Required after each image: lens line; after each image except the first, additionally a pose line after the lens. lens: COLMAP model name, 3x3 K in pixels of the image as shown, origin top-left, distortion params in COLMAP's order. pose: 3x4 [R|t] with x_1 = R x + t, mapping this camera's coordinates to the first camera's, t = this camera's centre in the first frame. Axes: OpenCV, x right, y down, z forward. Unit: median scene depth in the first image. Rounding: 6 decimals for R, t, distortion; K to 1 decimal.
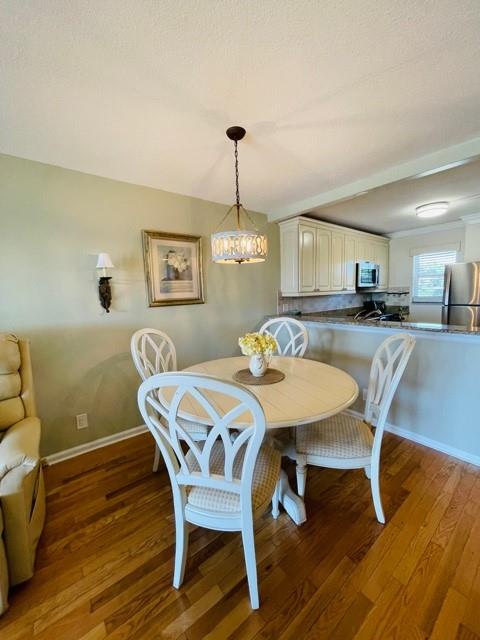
lens RADIAL K [[260.2, 0, 242.3], [0, 260.2, 317.7], [0, 0, 1]] dist [-0.004477, -0.000673]
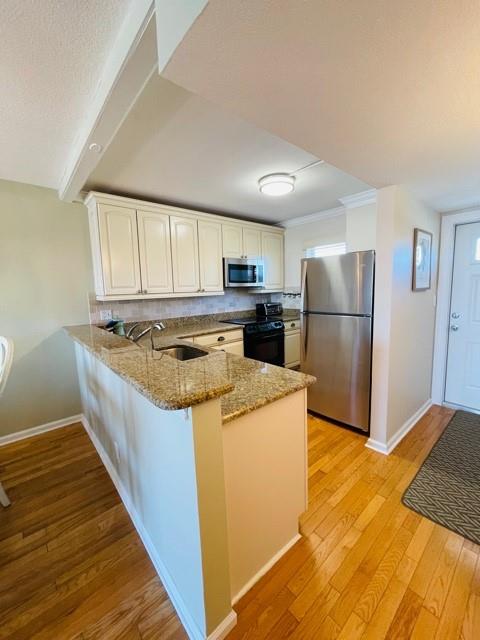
lens RADIAL K [[260.2, 0, 239.4], [0, 260.2, 320.1], [0, 0, 1]] dist [-0.004477, -0.000673]
pose [[0.999348, -0.001604, 0.036072, 0.776661], [0.000706, 0.999690, 0.024891, -0.060527], [-0.036101, -0.024849, 0.999039, 0.317735]]
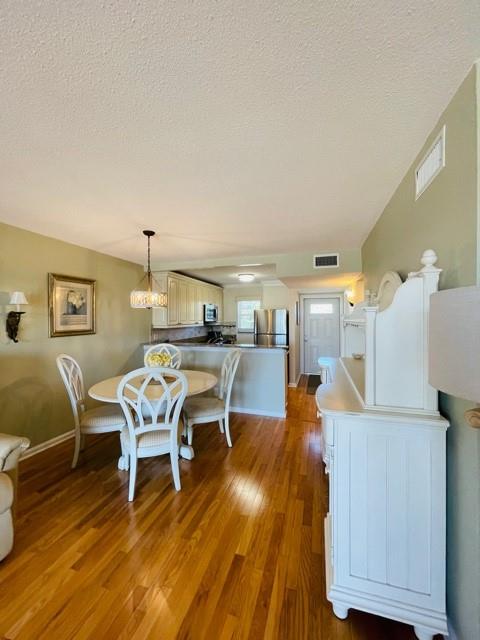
lens RADIAL K [[260.2, 0, 243.5], [0, 260.2, 318.5], [0, 0, 1]] dist [-0.004477, -0.000673]
pose [[0.822367, 0.028470, 0.568245, -0.303557], [0.034031, 0.994498, -0.099075, 0.019241], [-0.567939, 0.100814, 0.816873, -0.437298]]
